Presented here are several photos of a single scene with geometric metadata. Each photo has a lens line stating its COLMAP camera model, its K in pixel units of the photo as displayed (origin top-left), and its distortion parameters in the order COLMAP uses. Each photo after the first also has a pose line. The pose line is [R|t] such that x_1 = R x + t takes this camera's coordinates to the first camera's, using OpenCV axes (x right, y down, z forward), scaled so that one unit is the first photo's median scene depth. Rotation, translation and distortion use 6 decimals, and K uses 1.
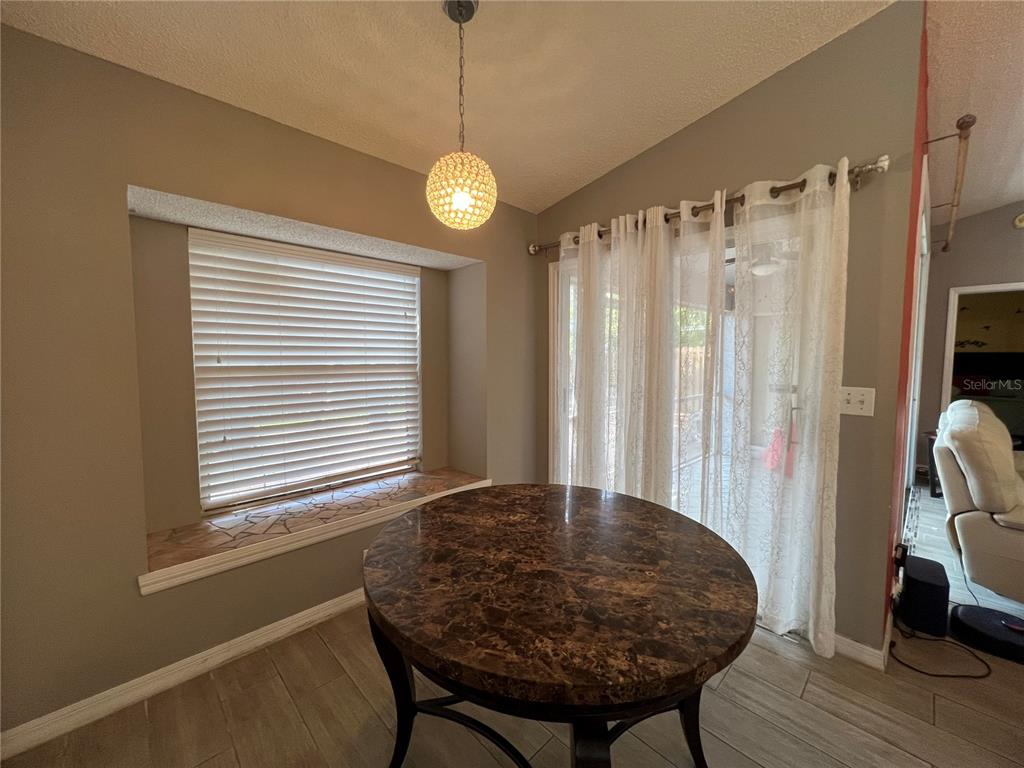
lens RADIAL K [[408.3, 0, 510.6], [0, 408.3, 381.7], [0, 0, 1]] dist [-0.002102, -0.000080]
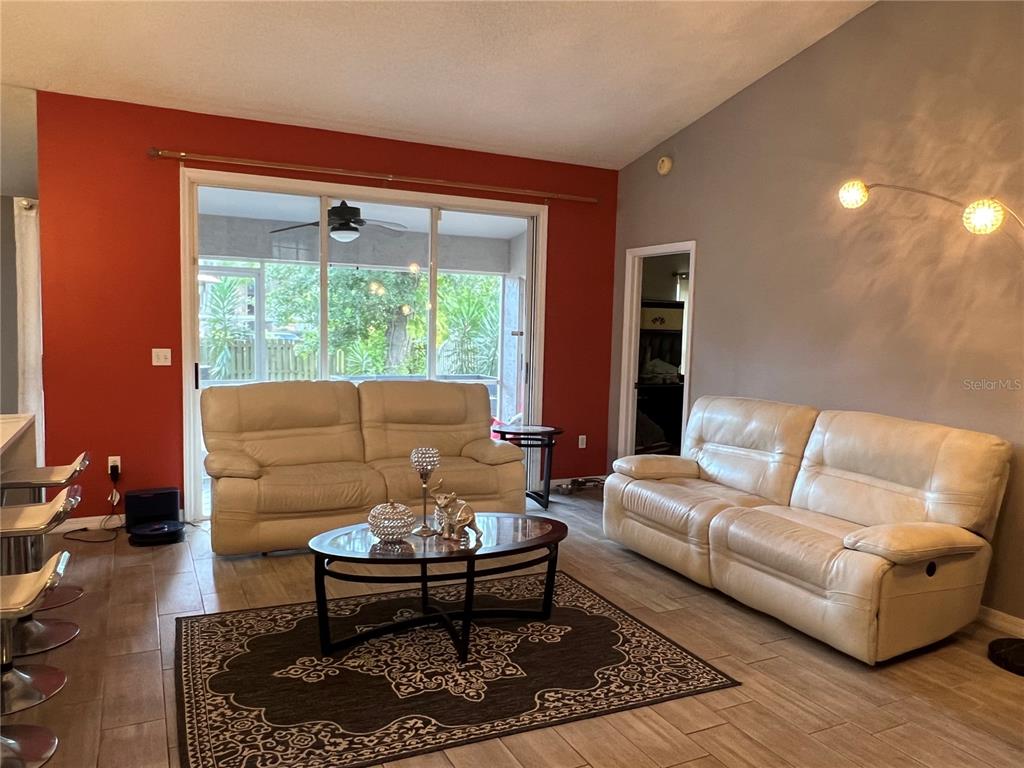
lens RADIAL K [[748.4, 0, 499.9], [0, 748.4, 384.7], [0, 0, 1]] dist [-0.003450, 0.002195]
pose [[0.949778, 0.043938, -0.309825, 5.294394], [-0.042347, 0.999033, 0.011863, 0.094946], [0.310046, 0.001852, 0.950720, -1.732928]]
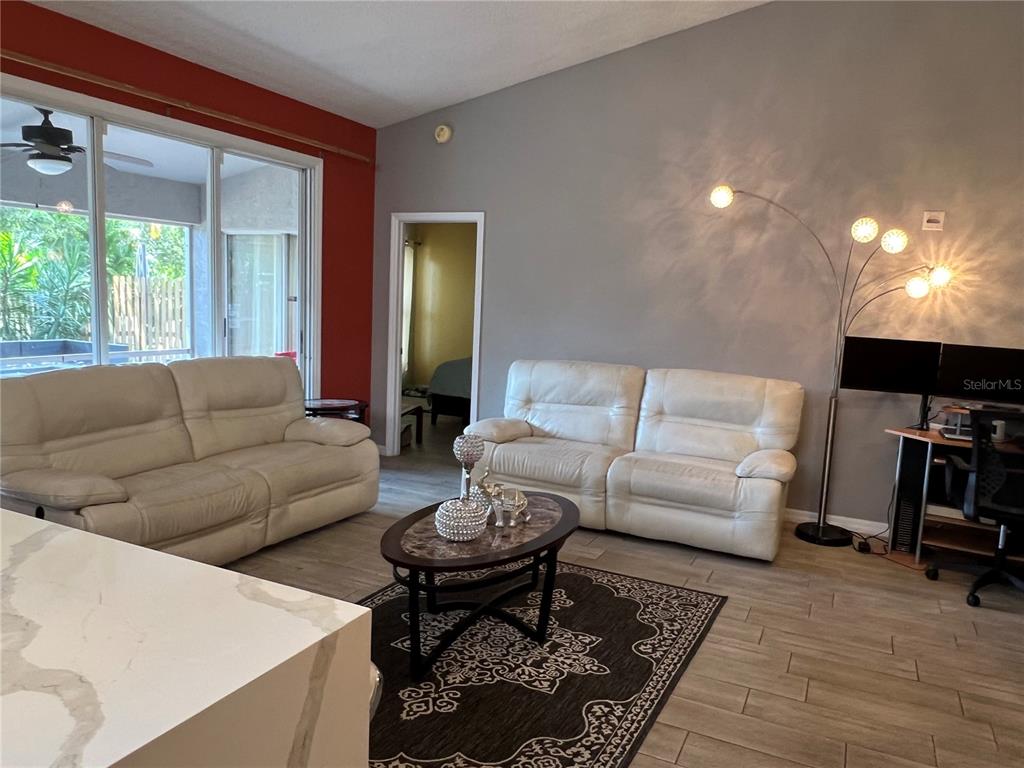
lens RADIAL K [[748.4, 0, 499.9], [0, 748.4, 384.7], [0, 0, 1]] dist [-0.003450, 0.002195]
pose [[0.940347, -0.007703, 0.340129, 3.214756], [-0.012921, 0.998214, 0.058332, 0.038551], [-0.339970, -0.059247, 0.938568, -1.624720]]
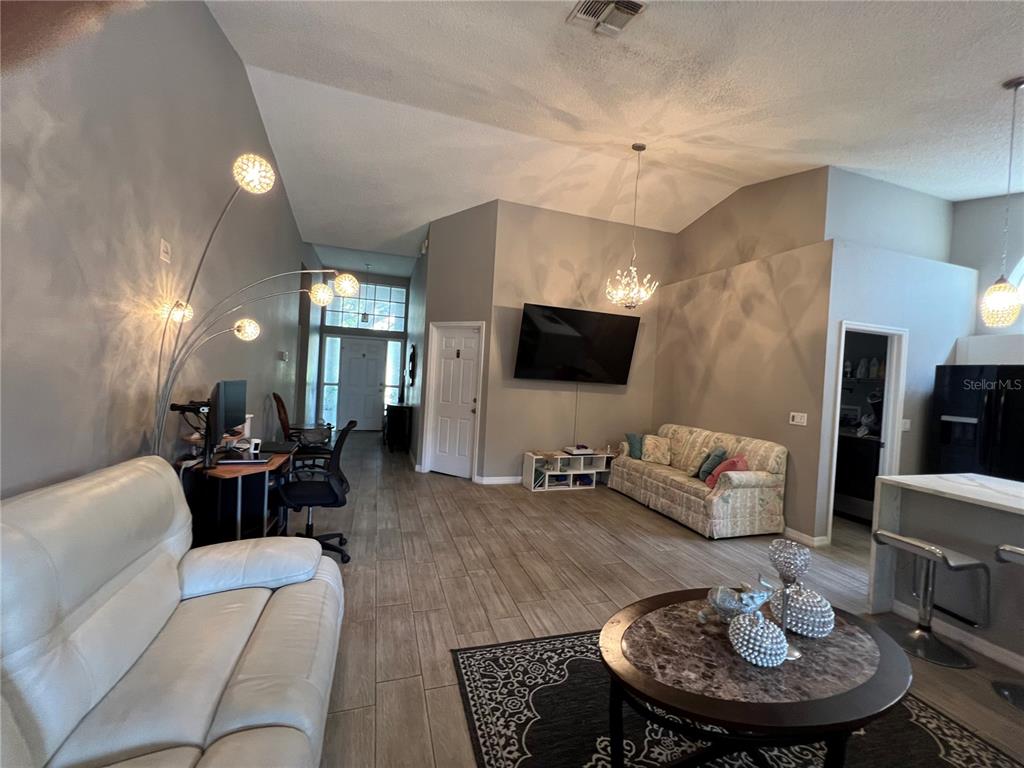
lens RADIAL K [[408.3, 0, 510.6], [0, 408.3, 381.7], [0, 0, 1]] dist [-0.002102, -0.000080]
pose [[-0.896338, -0.060626, 0.439206, 4.337481], [-0.027917, 0.996359, 0.080559, -0.206598], [-0.442491, 0.059947, -0.894767, 2.639375]]
